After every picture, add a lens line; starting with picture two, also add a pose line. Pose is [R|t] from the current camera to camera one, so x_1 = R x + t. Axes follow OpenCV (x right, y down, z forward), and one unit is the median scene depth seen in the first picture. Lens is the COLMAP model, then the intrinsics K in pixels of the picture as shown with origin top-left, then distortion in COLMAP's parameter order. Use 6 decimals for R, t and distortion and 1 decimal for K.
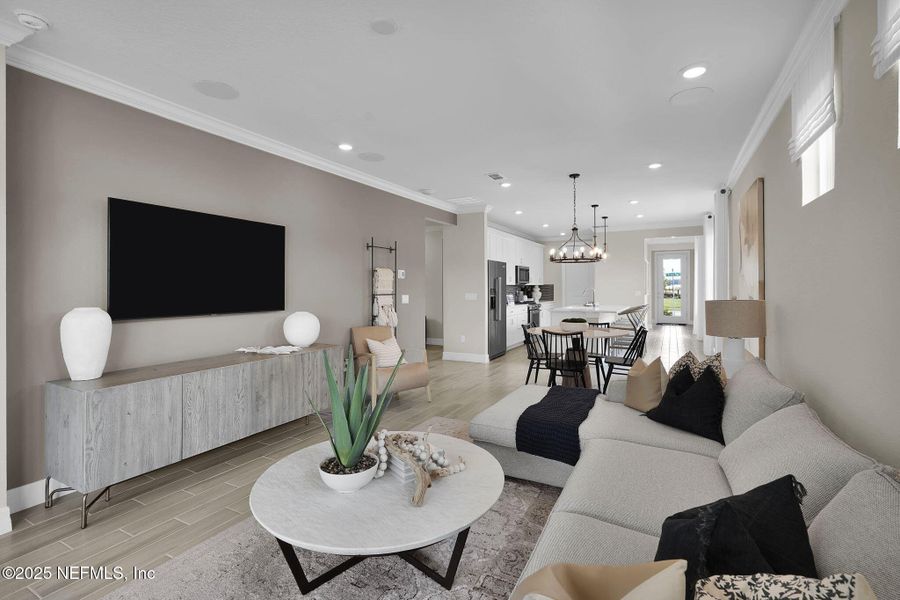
lens RADIAL K [[411.9, 0, 452.6], [0, 411.9, 289.0], [0, 0, 1]] dist [-0.023869, 0.000037]
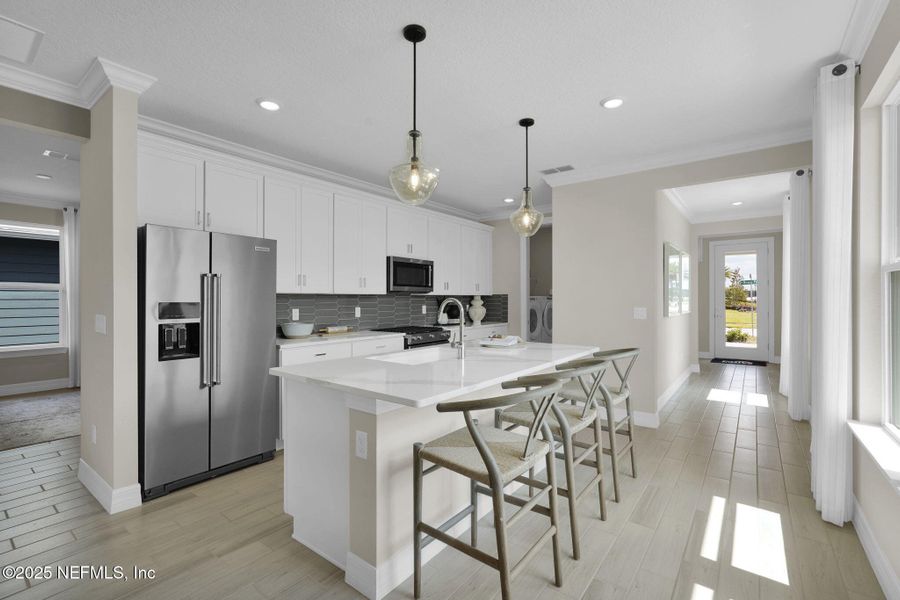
lens RADIAL K [[401.5, 0, 450.0], [0, 401.5, 300.0], [0, 0, 1]] dist [-0.009831, 0.000198]
pose [[0.987207, 0.002864, -0.159421, 0.569214], [-0.003142, 0.999994, -0.001492, -0.004190], [0.159415, 0.001974, 0.987210, 0.962878]]
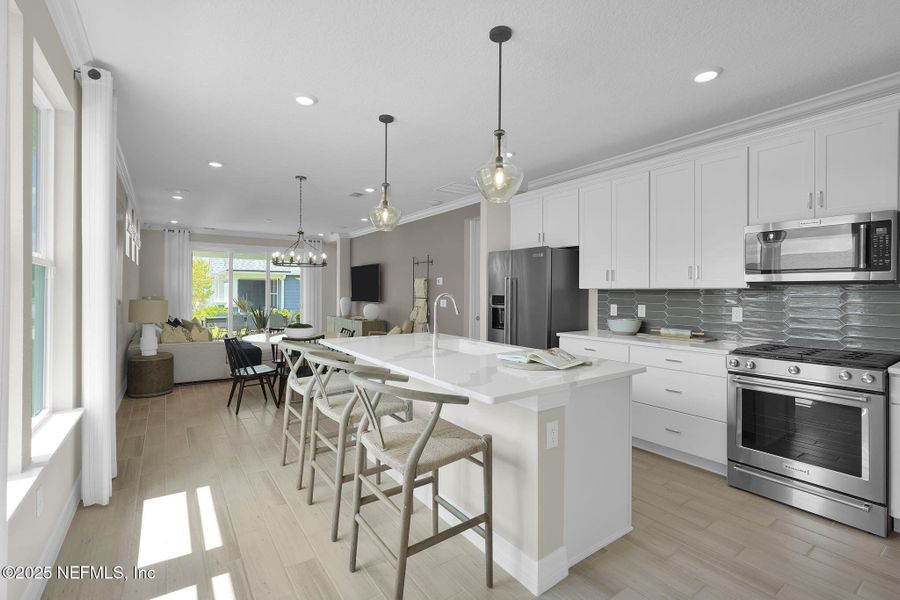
lens RADIAL K [[402.0, 0, 450.7], [0, 402.0, 297.5], [0, 0, 1]] dist [-0.015703, -0.000037]
pose [[-0.449245, 0.010571, -0.893346, 0.971933], [-0.008097, 0.999841, 0.015903, -0.009808], [0.893372, 0.014378, -0.449088, 1.716066]]
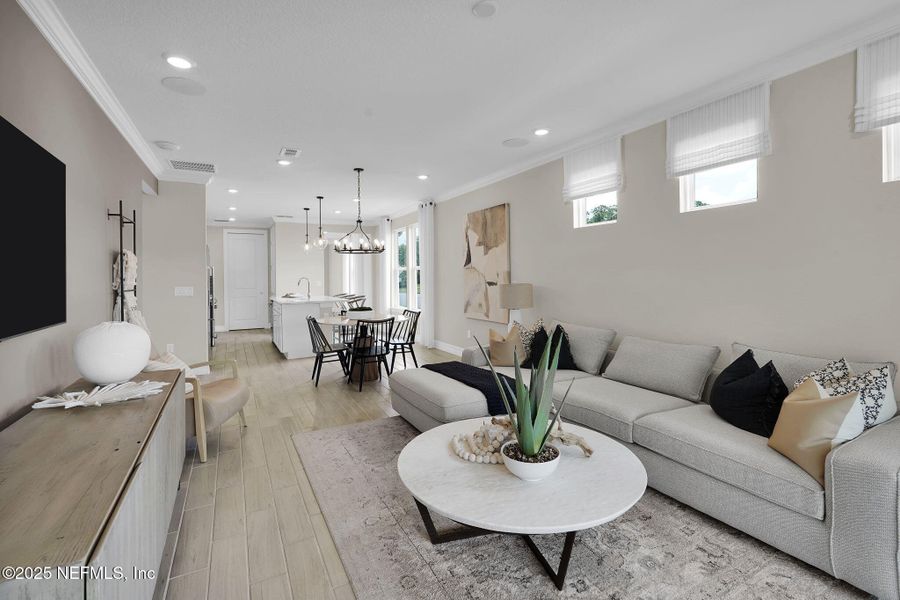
lens RADIAL K [[414.6, 0, 454.4], [0, 414.6, 277.2], [0, 0, 1]] dist [-0.016316, 0.000272]
pose [[0.551741, -0.005813, 0.833995, -0.436919], [0.013209, 0.999911, -0.001770, 0.000754], [-0.833911, 0.011993, 0.551769, 0.217681]]
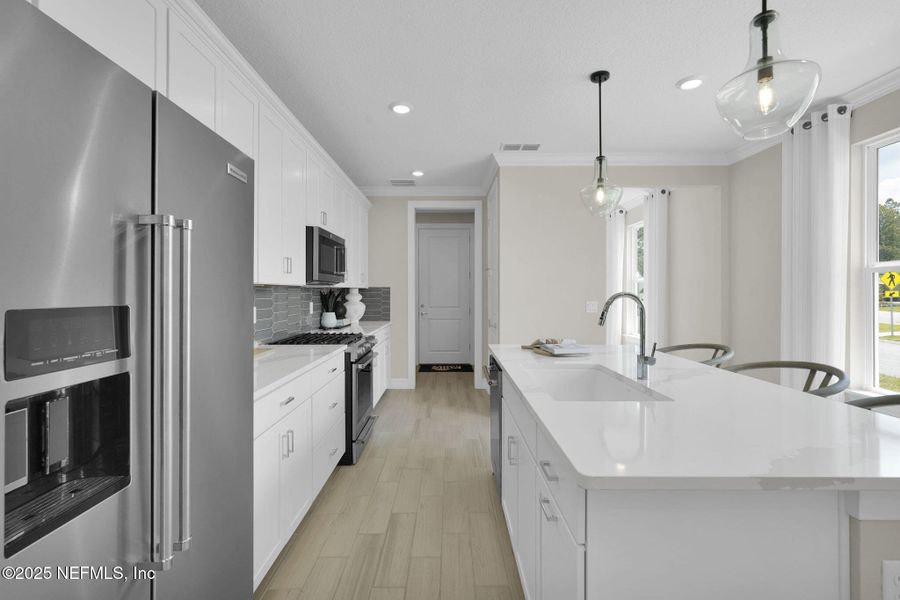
lens RADIAL K [[403.2, 0, 451.7], [0, 403.2, 292.1], [0, 0, 1]] dist [-0.001638, 0.000139]
pose [[0.877935, 0.001896, 0.478777, 0.187808], [0.000592, 0.999987, -0.005045, -0.006092], [-0.478780, 0.004712, 0.877922, 1.230497]]
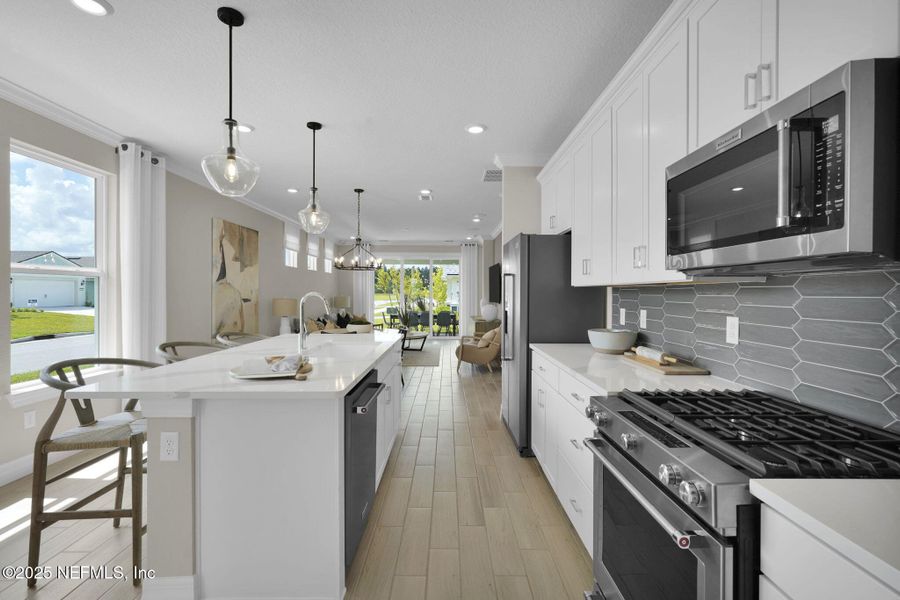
lens RADIAL K [[401.5, 0, 450.0], [0, 401.5, 300.0], [0, 0, 1]] dist [-0.009831, 0.000198]
pose [[-0.880071, 0.008746, -0.474762, 0.580561], [-0.002246, 0.999743, 0.022579, -0.009848], [0.474837, 0.020937, -0.879824, 2.017641]]
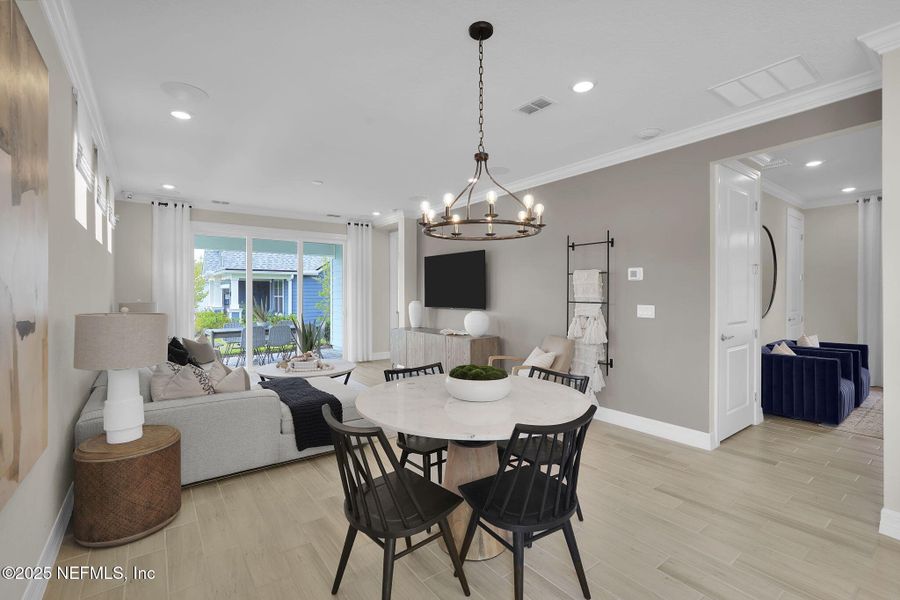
lens RADIAL K [[401.5, 0, 450.0], [0, 401.5, 300.0], [0, 0, 1]] dist [-0.009831, 0.000198]
pose [[-0.430764, 0.016535, -0.902313, 0.671684], [-0.001014, 0.999823, 0.018806, -0.006222], [0.902464, 0.009016, -0.430671, 1.127301]]
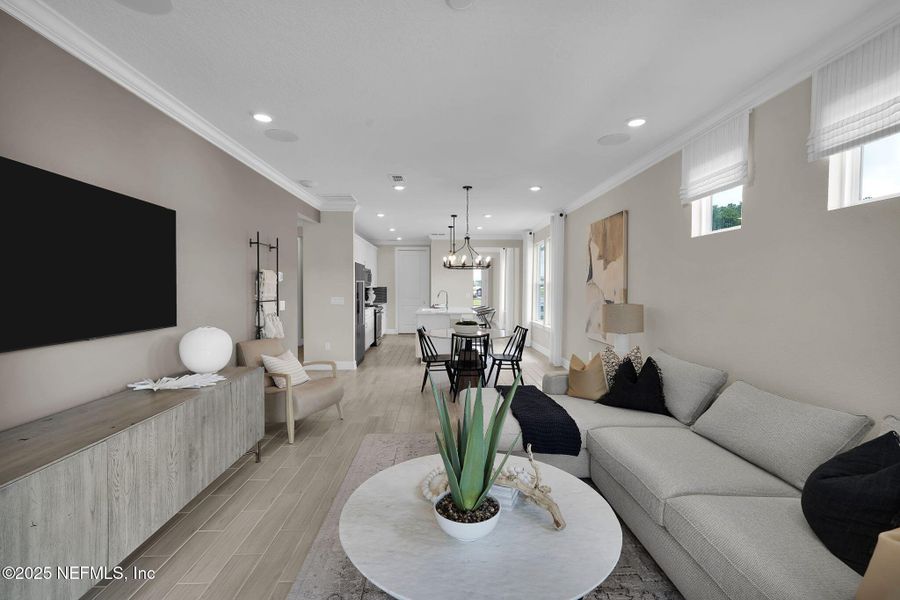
lens RADIAL K [[401.5, 0, 450.0], [0, 401.5, 300.0], [0, 0, 1]] dist [-0.009831, 0.000198]
pose [[0.867959, -0.010140, 0.496533, -0.258572], [-0.003294, 0.999652, 0.026173, -0.011399], [-0.496625, -0.024352, 0.867623, 0.106815]]
